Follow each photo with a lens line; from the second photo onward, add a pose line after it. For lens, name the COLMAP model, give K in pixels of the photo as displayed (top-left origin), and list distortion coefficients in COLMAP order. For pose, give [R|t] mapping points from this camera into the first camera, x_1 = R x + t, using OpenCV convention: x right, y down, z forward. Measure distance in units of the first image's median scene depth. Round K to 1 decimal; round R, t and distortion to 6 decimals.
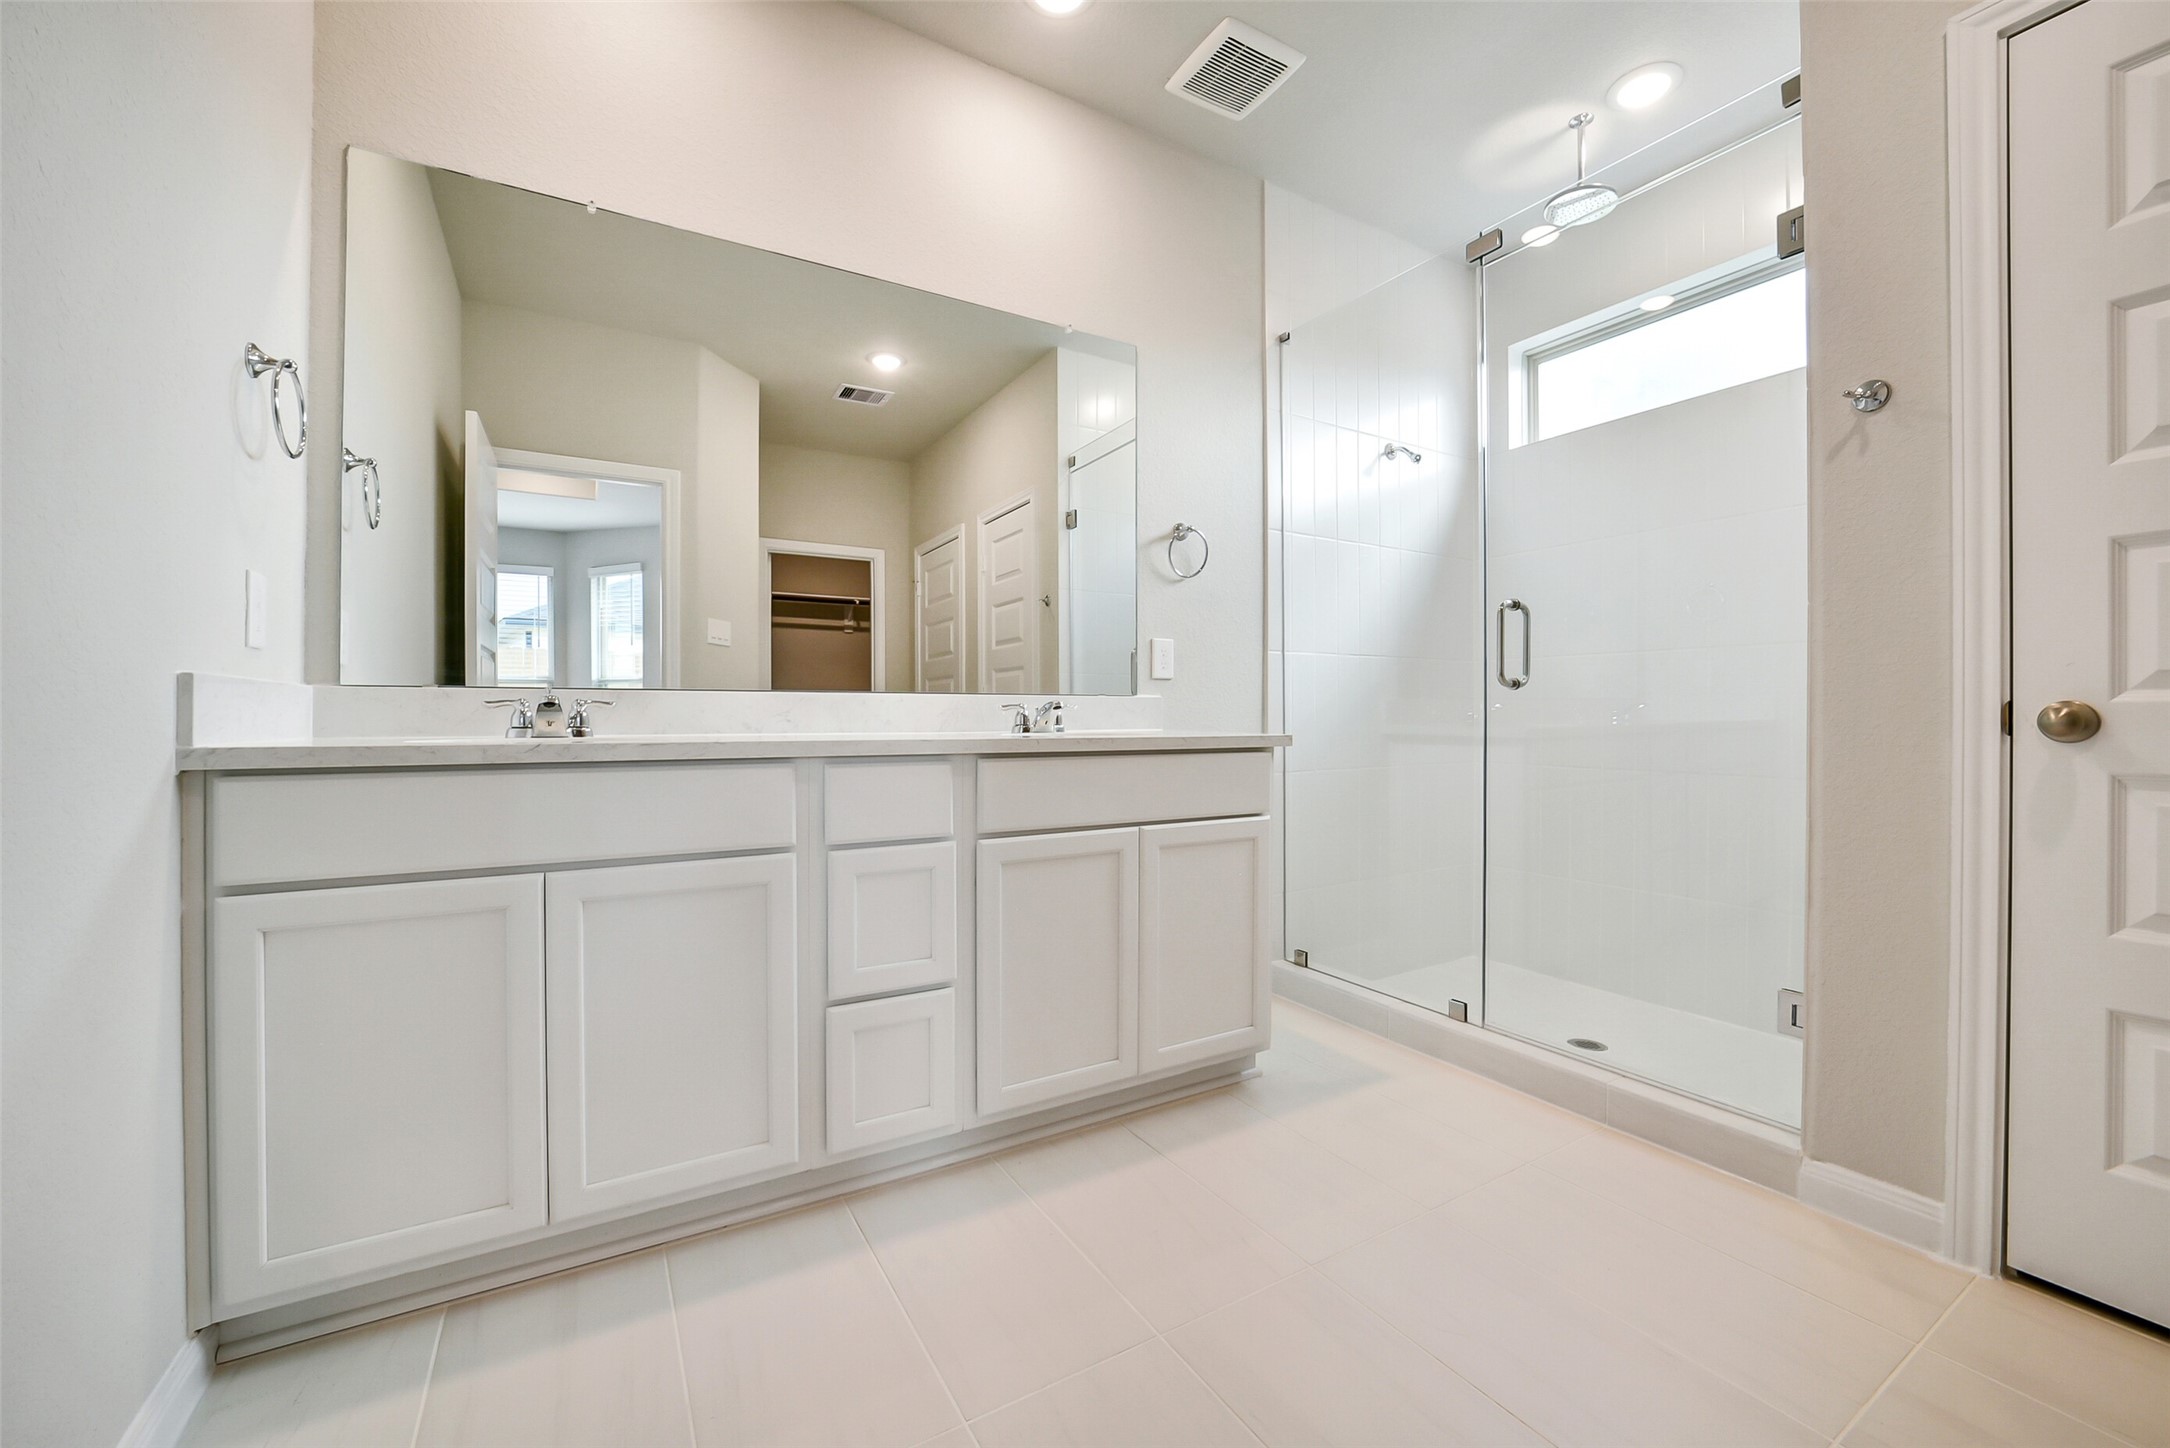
lens RADIAL K [[863.5, 0, 1085.0], [0, 863.5, 724.0], [0, 0, 1]] dist [-0.037266, 0.010030]
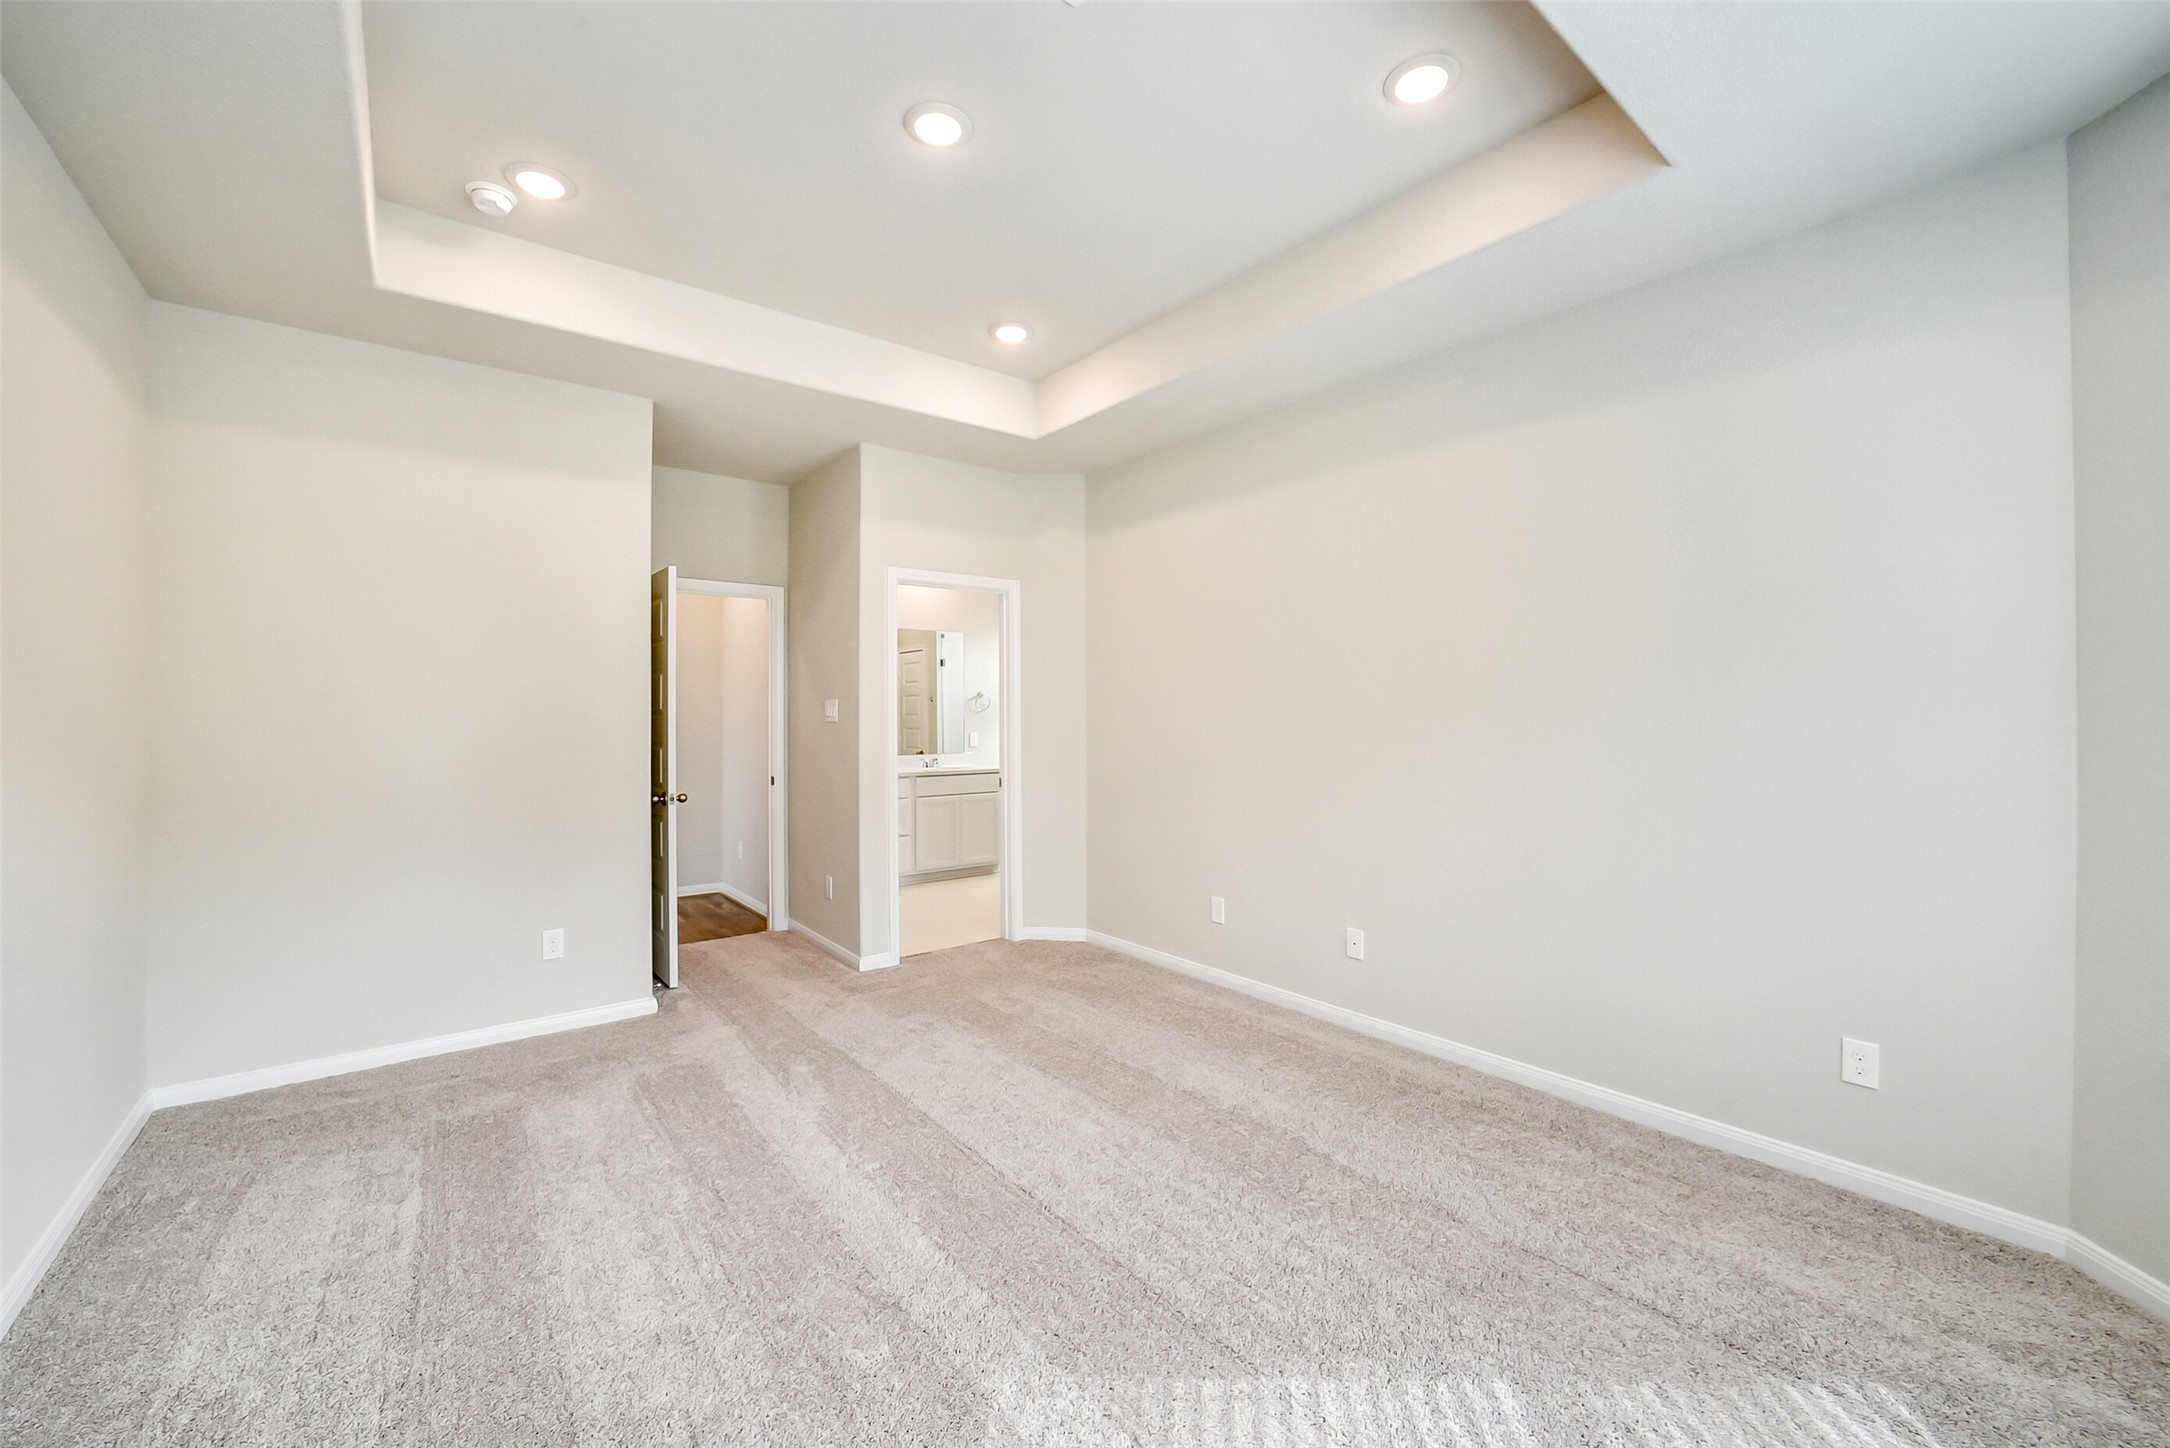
lens RADIAL K [[863.5, 0, 1085.0], [0, 863.5, 724.0], [0, 0, 1]] dist [-0.037266, 0.010030]
pose [[0.990190, -0.002002, 0.139712, 0.055680], [0.002624, 0.999987, -0.004271, -0.116423], [-0.139702, 0.004596, 0.990183, -1.894755]]
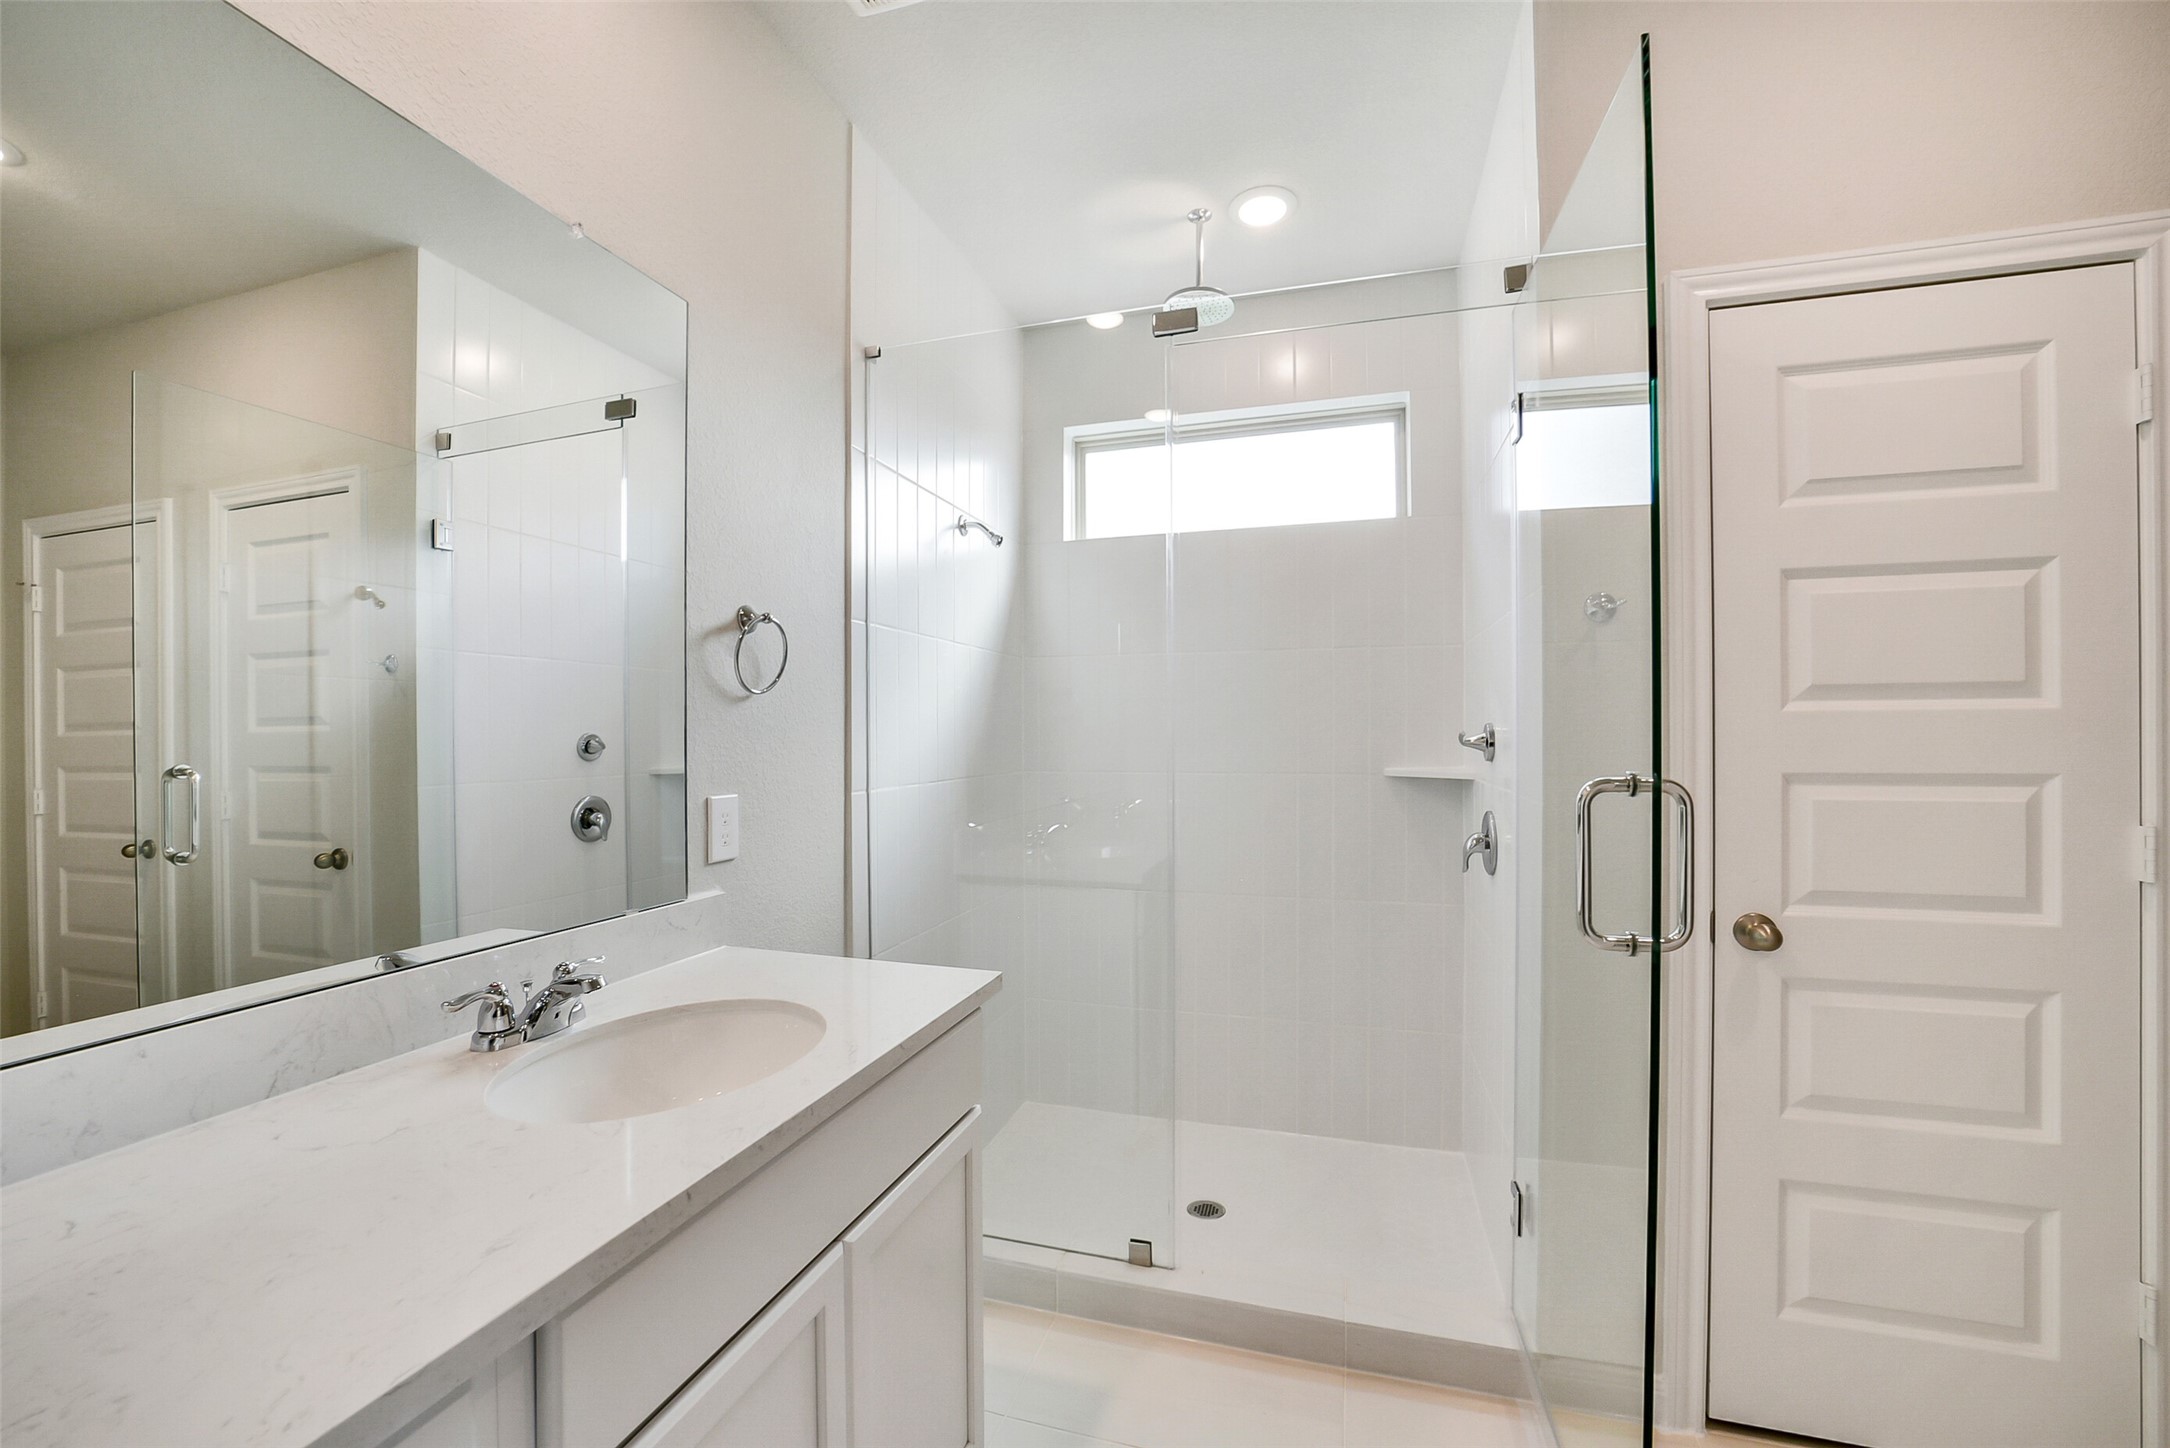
lens RADIAL K [[856.9, 0, 1087.9], [0, 856.9, 734.7], [0, 0, 1]] dist [-0.040088, 0.009769]
pose [[0.735308, -0.003639, 0.677723, -0.127352], [0.009893, 0.999937, -0.005364, -0.136163], [-0.677661, 0.010649, 0.735298, 0.389420]]
